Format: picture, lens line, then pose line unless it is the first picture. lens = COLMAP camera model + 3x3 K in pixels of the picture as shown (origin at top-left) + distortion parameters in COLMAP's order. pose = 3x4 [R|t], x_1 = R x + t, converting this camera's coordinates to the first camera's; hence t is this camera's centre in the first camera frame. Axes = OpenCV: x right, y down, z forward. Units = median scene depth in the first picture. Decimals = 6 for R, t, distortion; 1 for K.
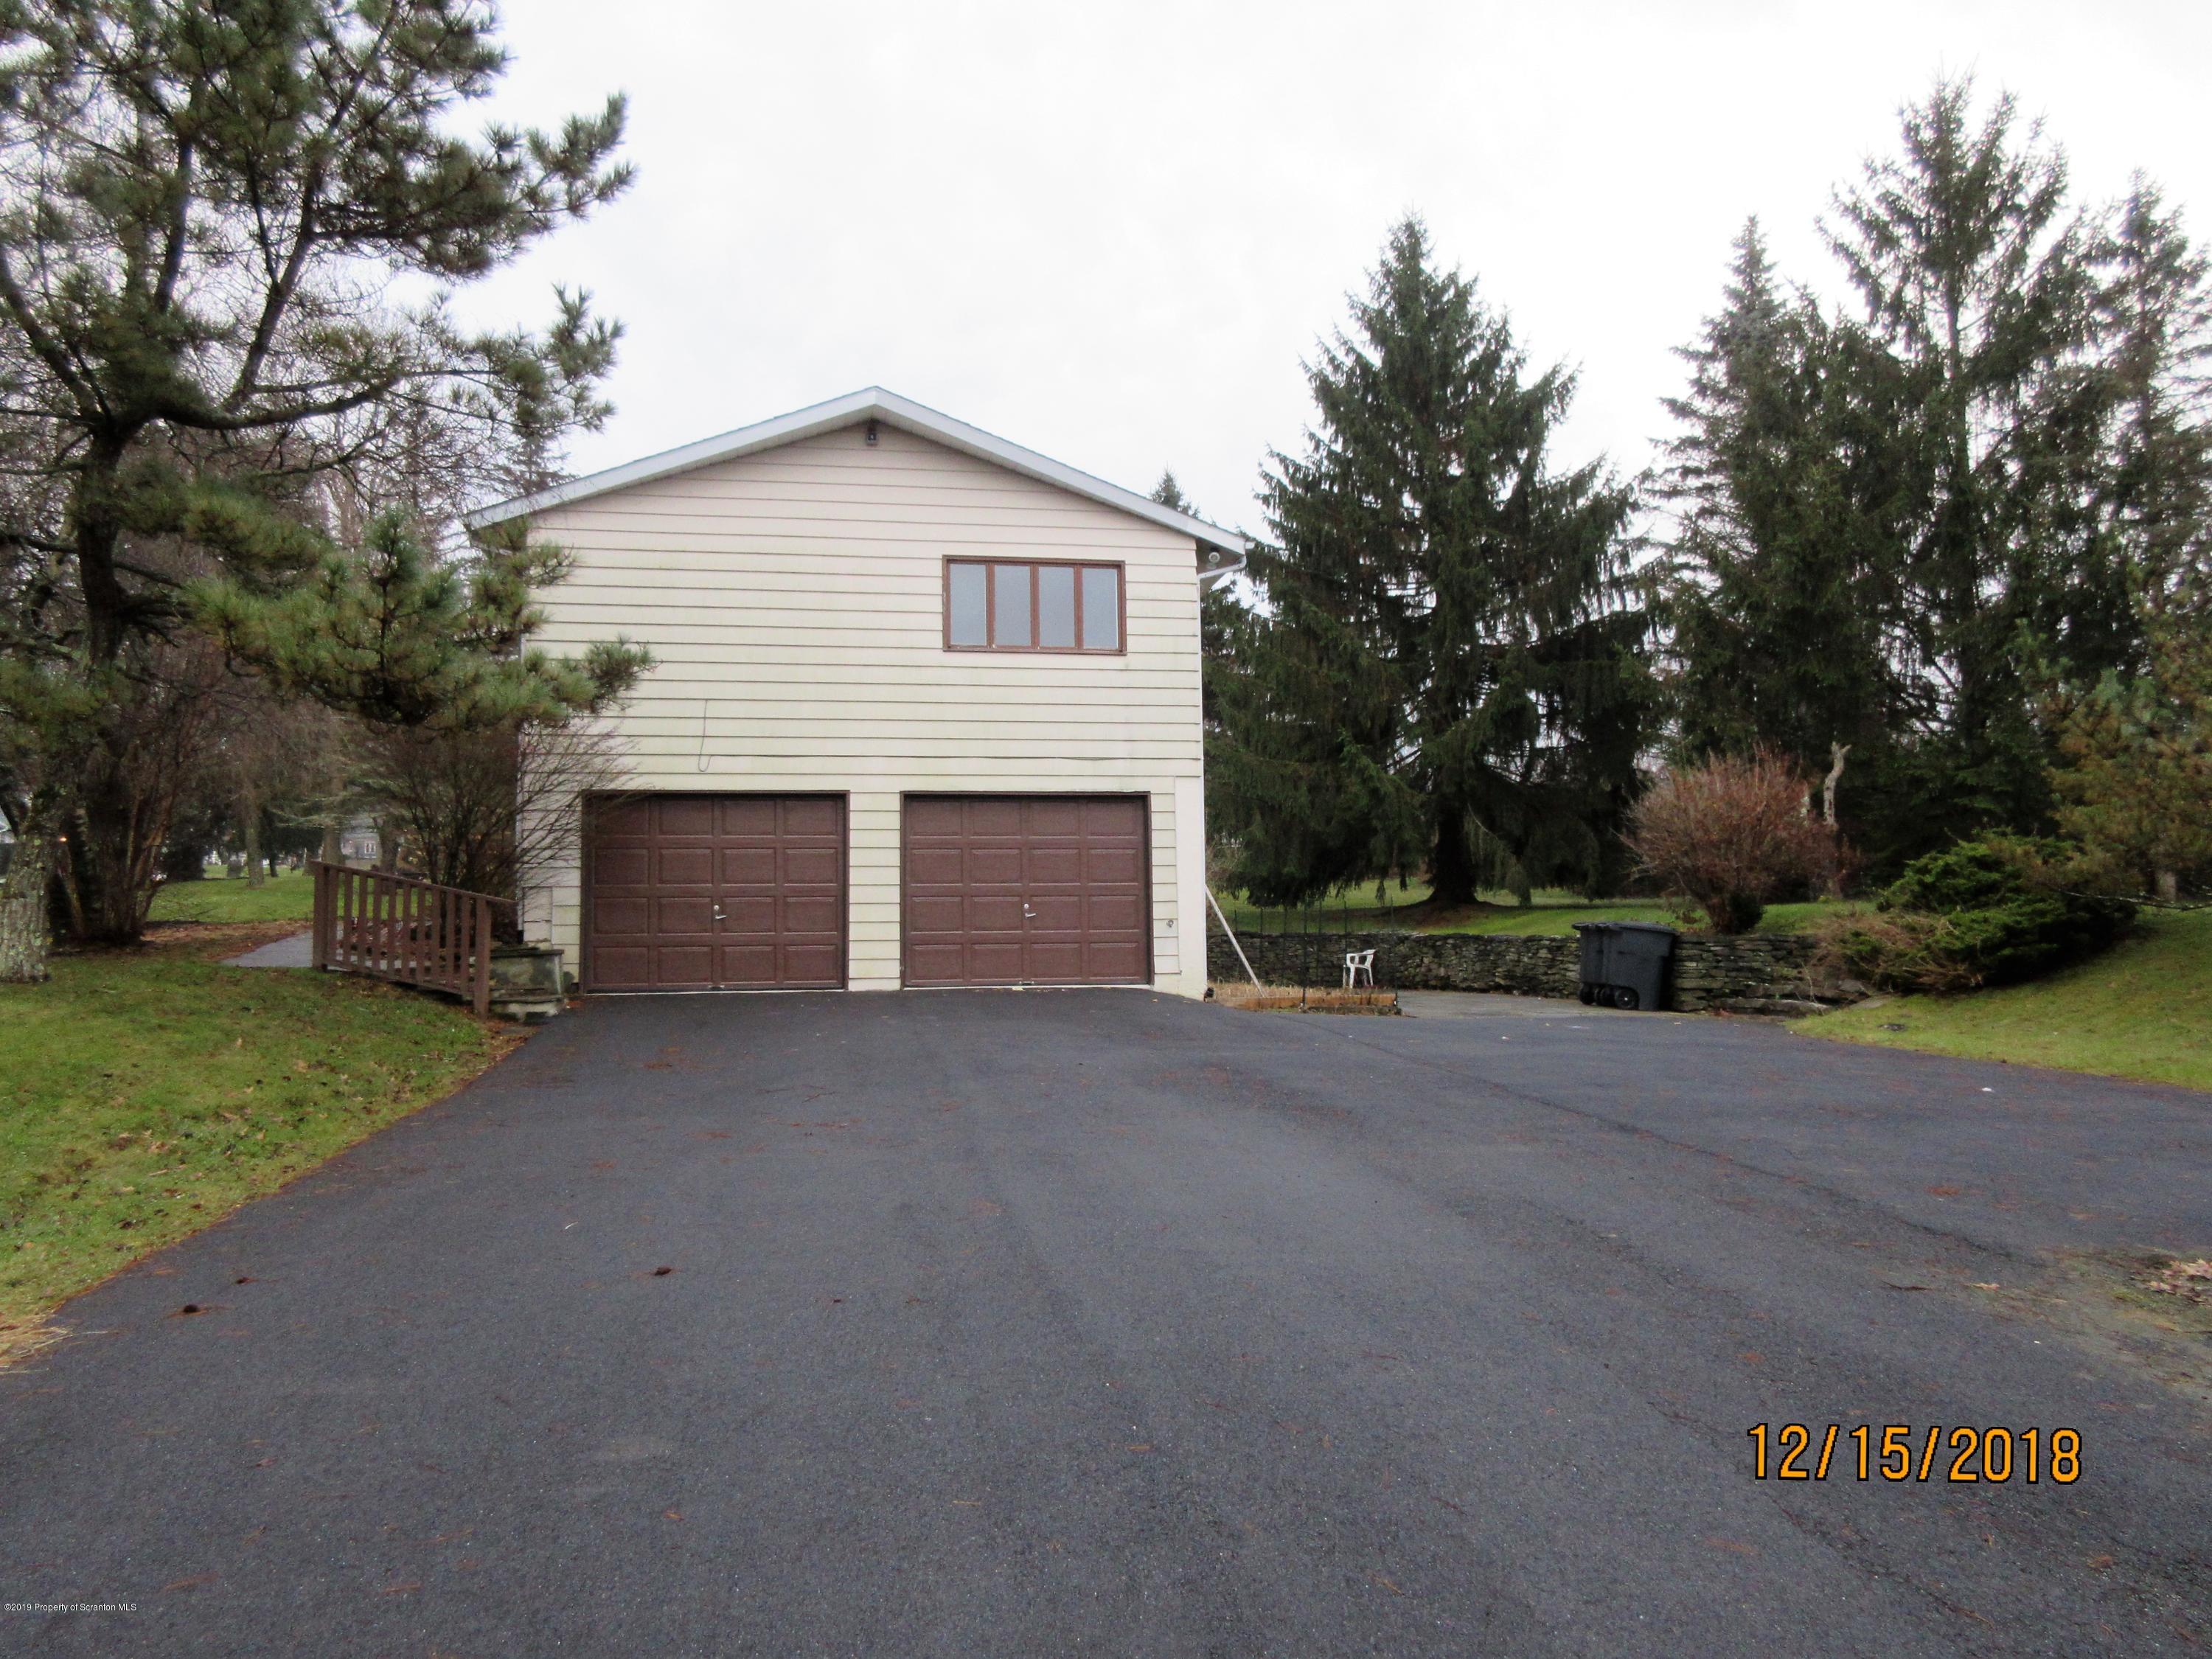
lens RADIAL K [[1656.5, 0, 1116.0], [0, 1656.5, 832.4], [0, 0, 1]] dist [0.008224, 0.001934]
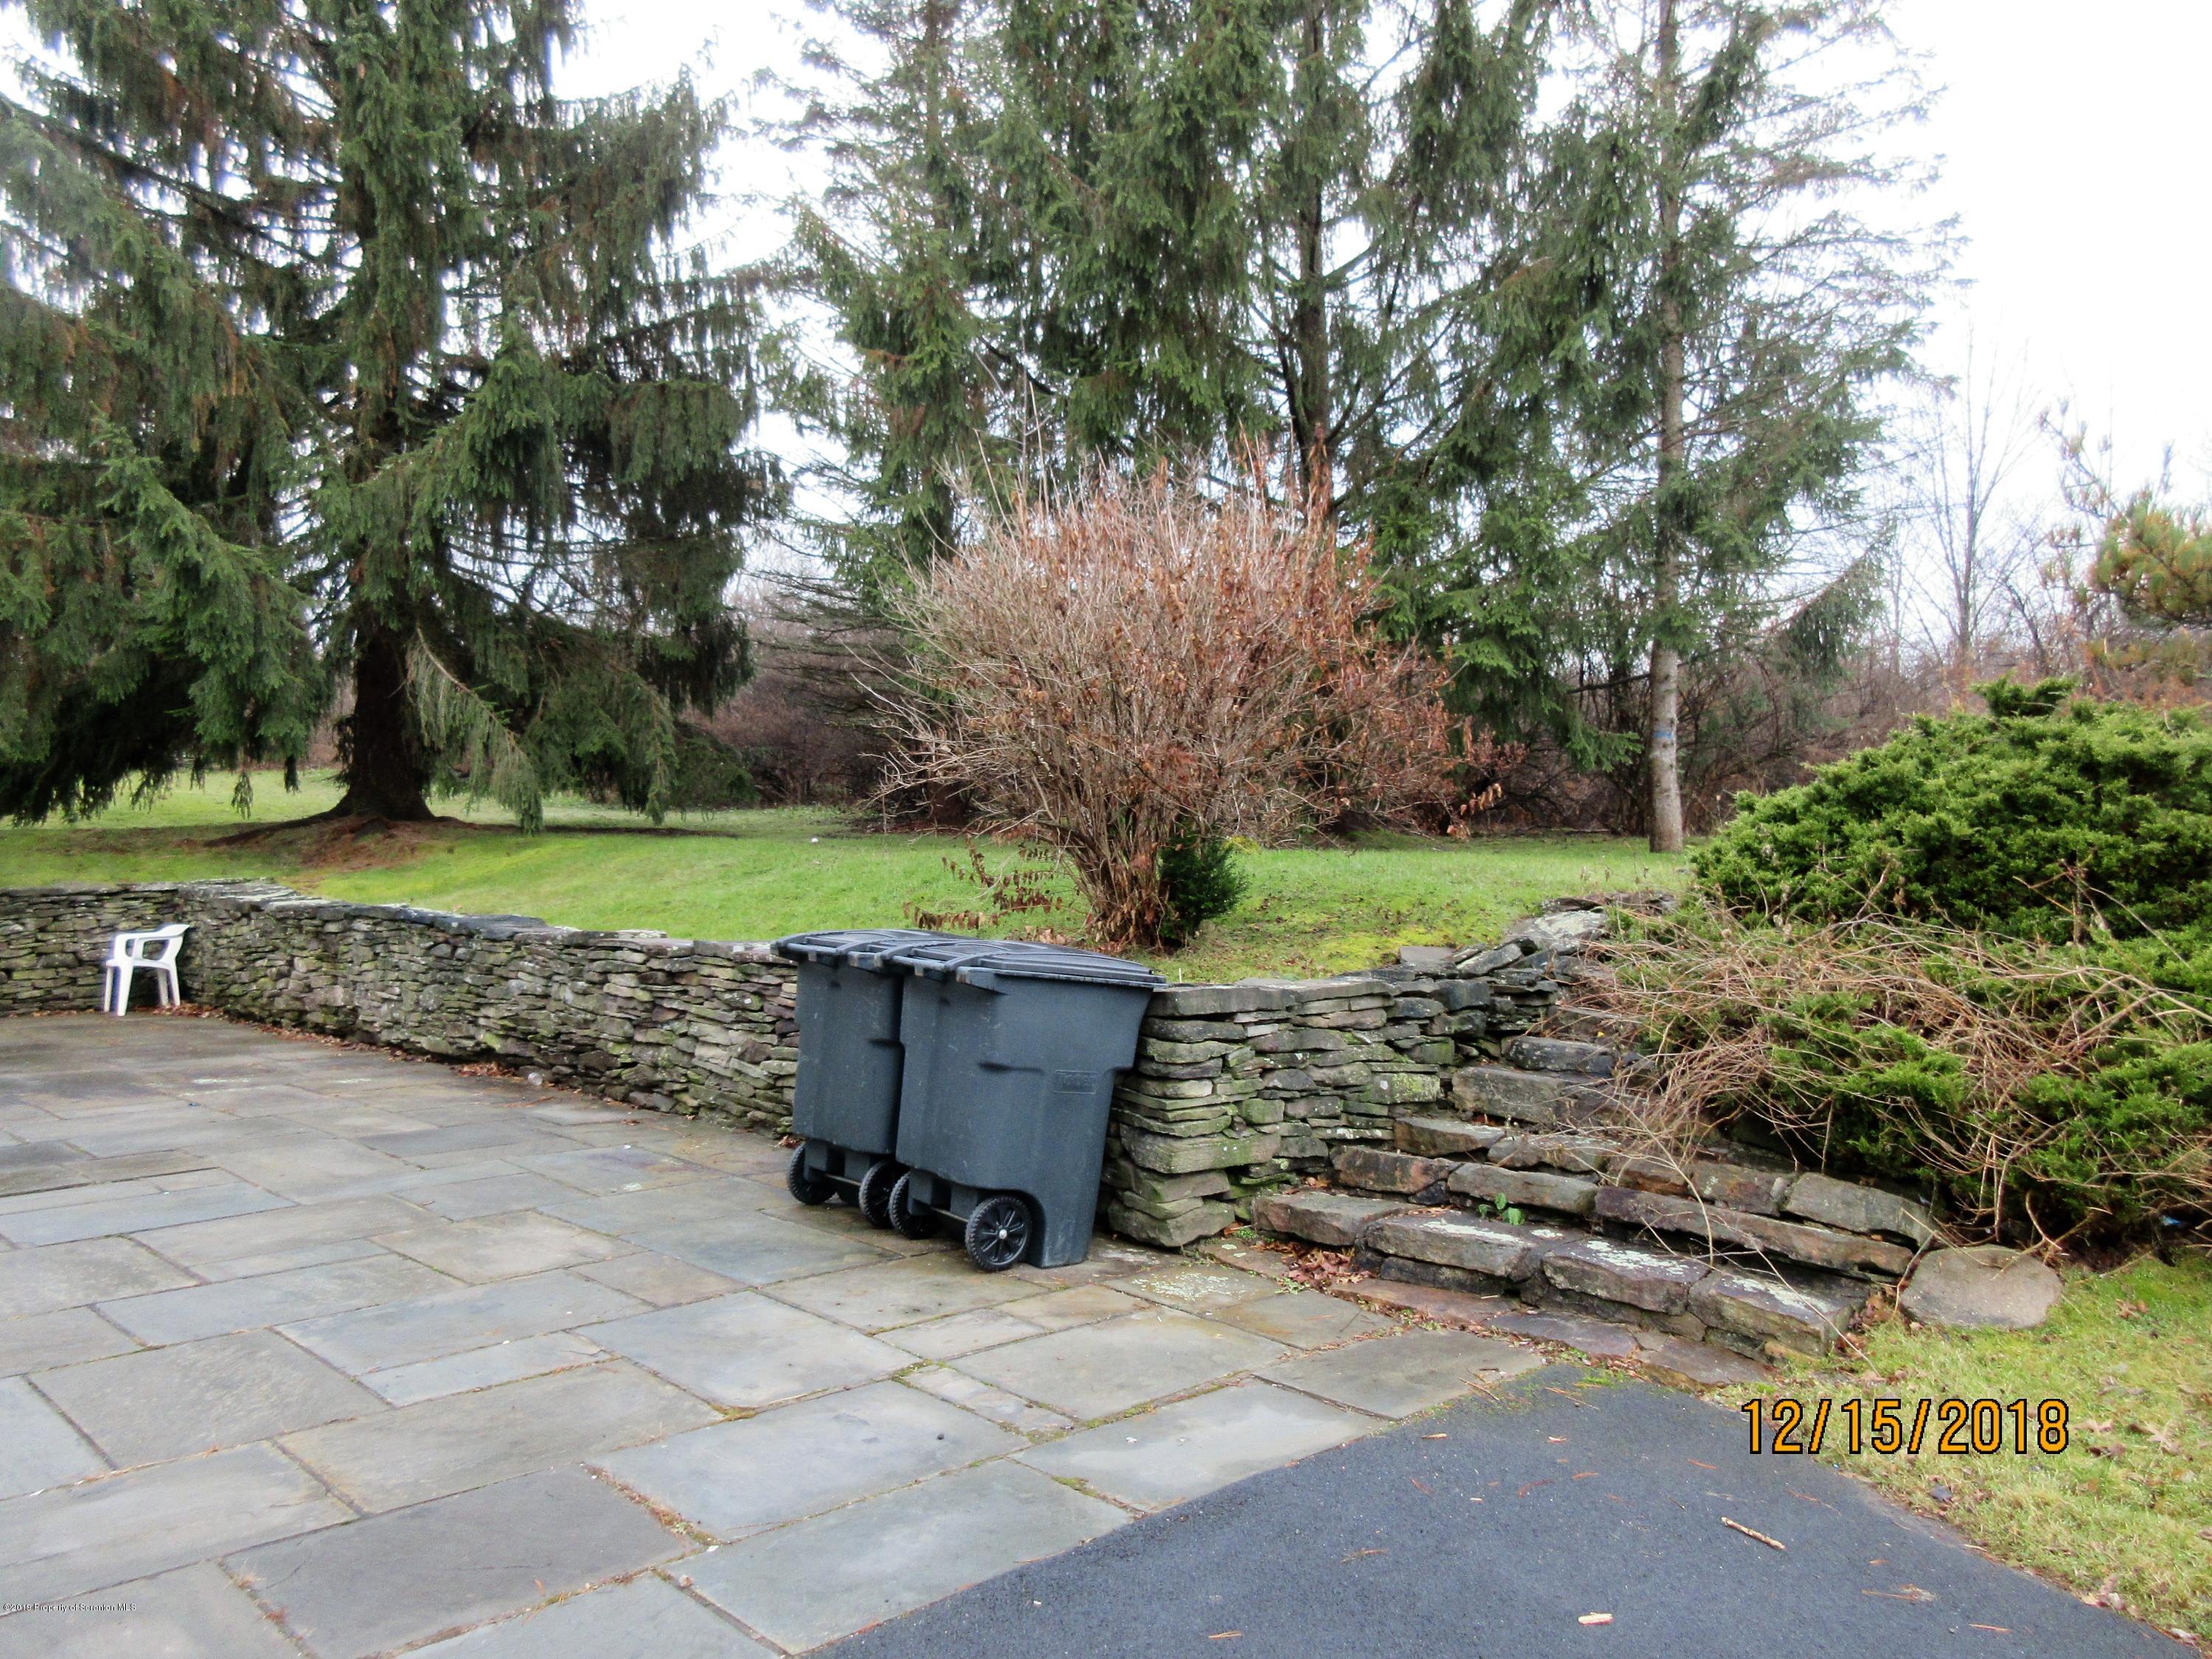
lens RADIAL K [[1656.5, 0, 1116.0], [0, 1656.5, 832.4], [0, 0, 1]] dist [0.008224, 0.001934]
pose [[0.820253, 0.011591, 0.571883, 0.114677], [-0.046331, 0.997856, 0.046227, 0.014415], [-0.570121, -0.064414, 0.819032, 0.534455]]
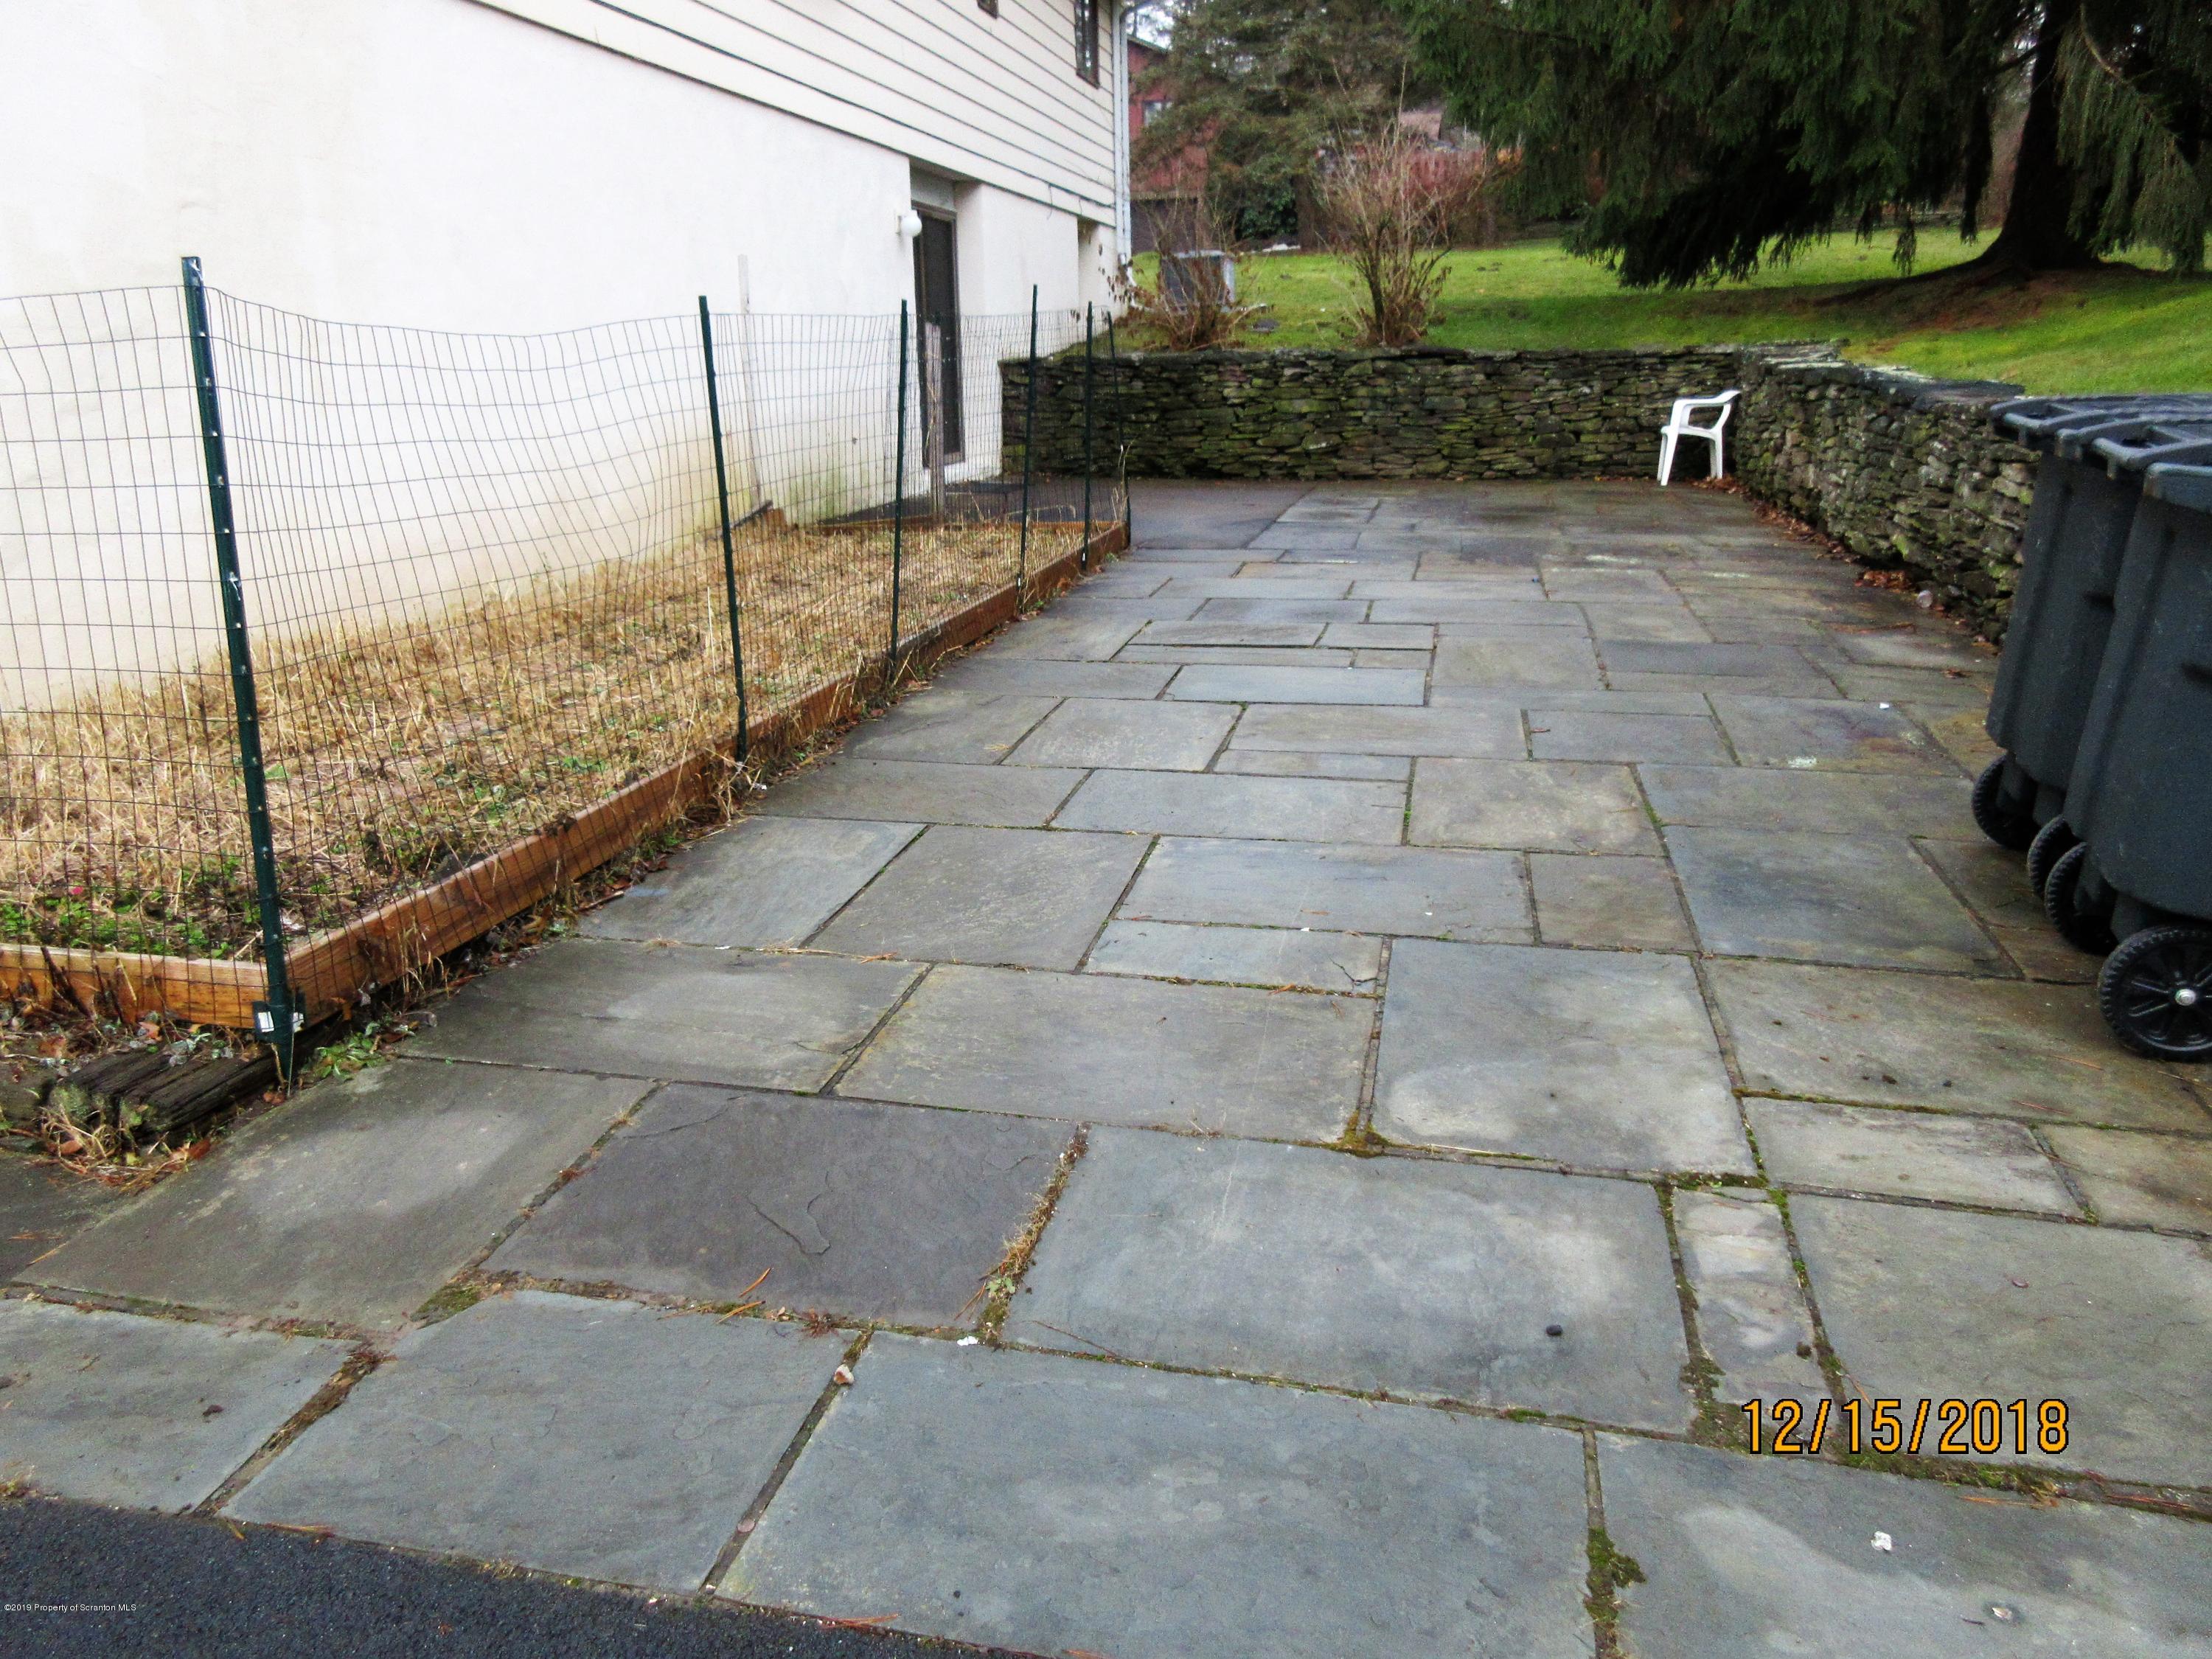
lens RADIAL K [[1656.5, 0, 1116.0], [0, 1656.5, 832.4], [0, 0, 1]] dist [0.008224, 0.001934]
pose [[0.924875, 0.106168, -0.365151, 0.191301], [0.031714, 0.935357, 0.352281, 0.024120], [0.378947, -0.337397, 0.861721, 0.590192]]
